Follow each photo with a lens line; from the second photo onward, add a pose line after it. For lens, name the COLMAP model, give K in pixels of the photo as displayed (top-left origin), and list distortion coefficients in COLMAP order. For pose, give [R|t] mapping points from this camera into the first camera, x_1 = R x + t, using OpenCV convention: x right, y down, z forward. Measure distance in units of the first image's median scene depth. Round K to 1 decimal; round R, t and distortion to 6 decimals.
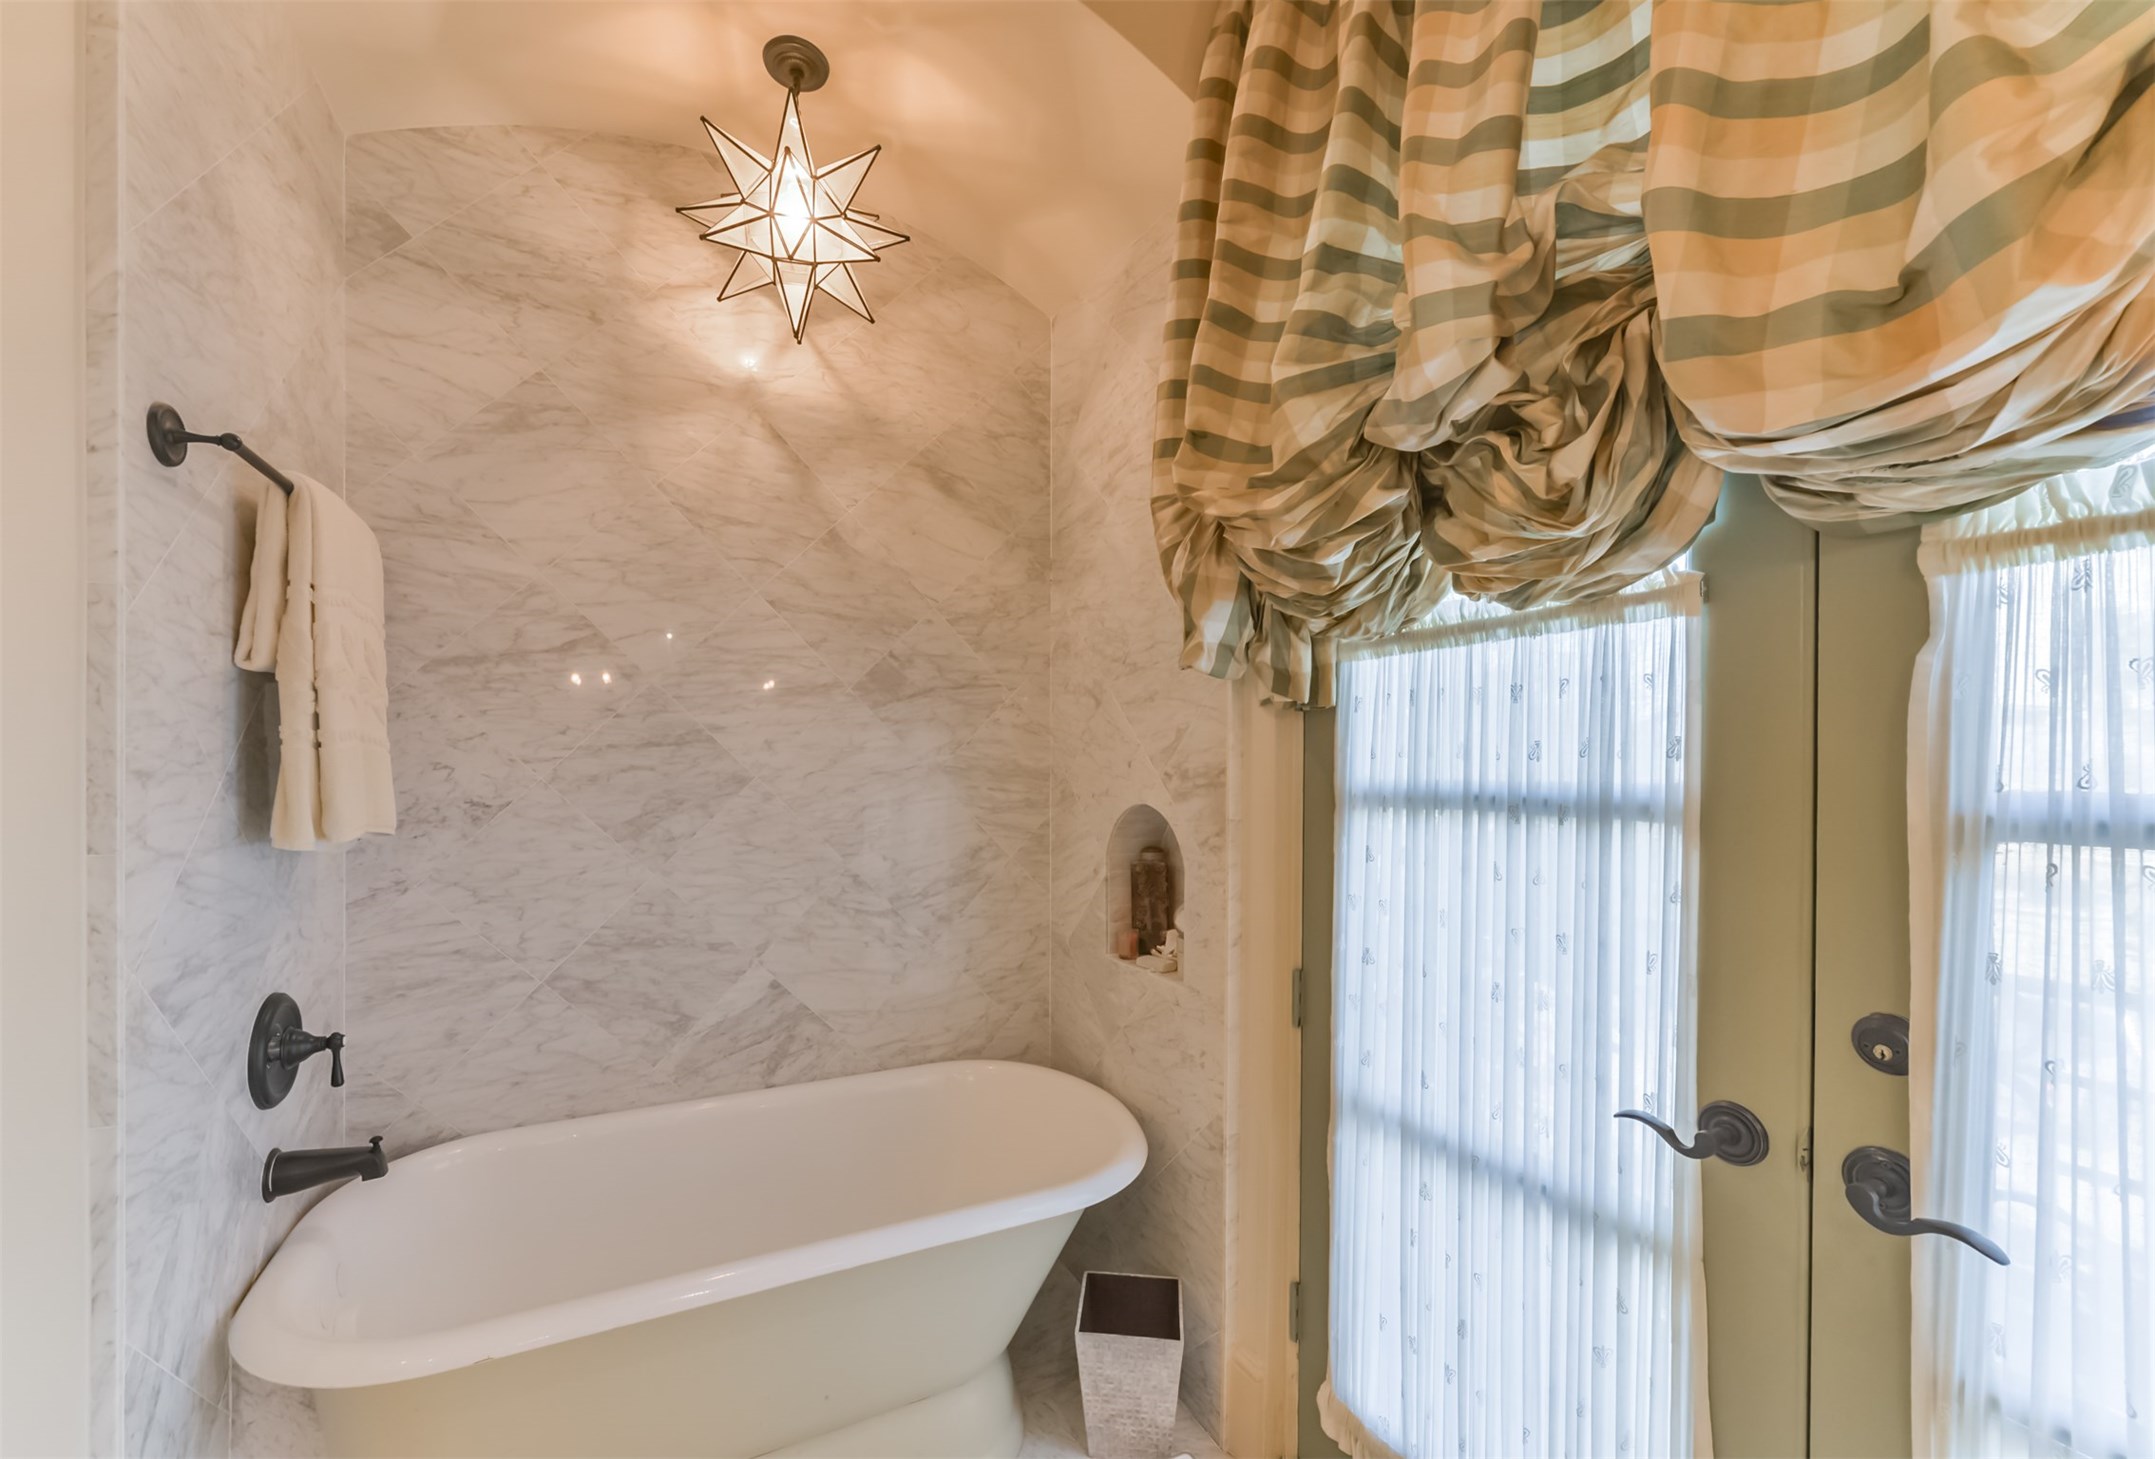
lens RADIAL K [[856.1, 0, 1077.0], [0, 856.1, 740.7], [0, 0, 1]] dist [-0.000077, -0.000154]
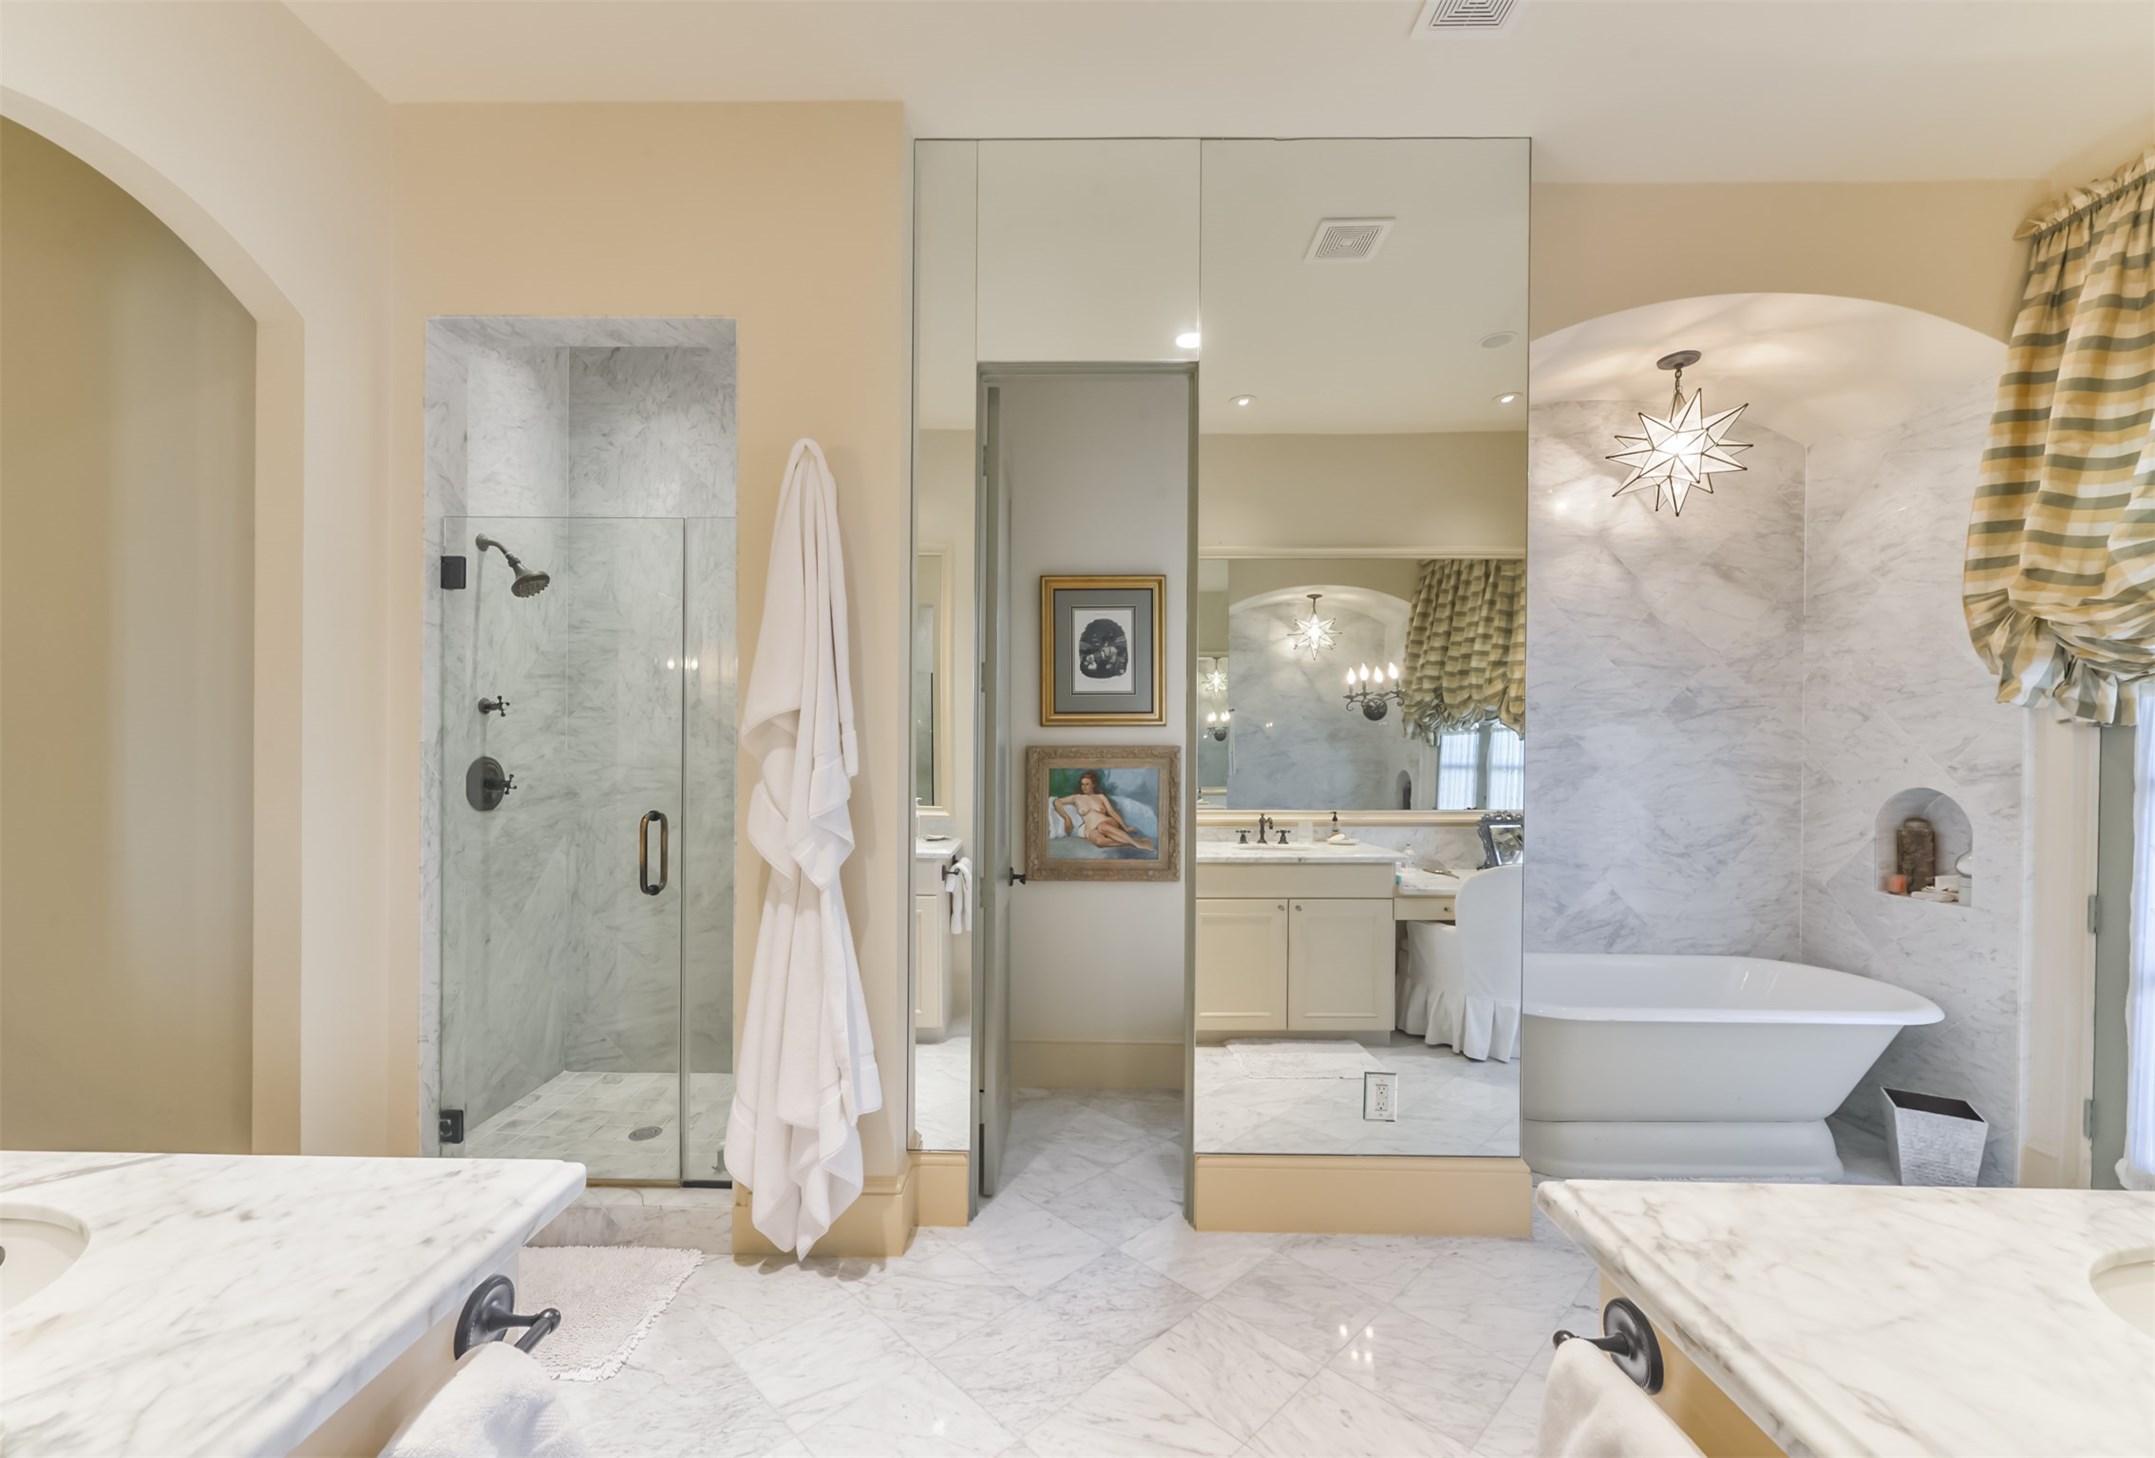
lens RADIAL K [[856.1, 0, 1075.1], [0, 856.1, 744.8], [0, 0, 1]] dist [-0.000077, -0.000154]
pose [[0.882320, -0.002130, -0.470645, -0.501755], [0.008785, 0.999890, 0.011944, -0.029386], [0.470568, -0.014673, 0.882242, -0.961257]]
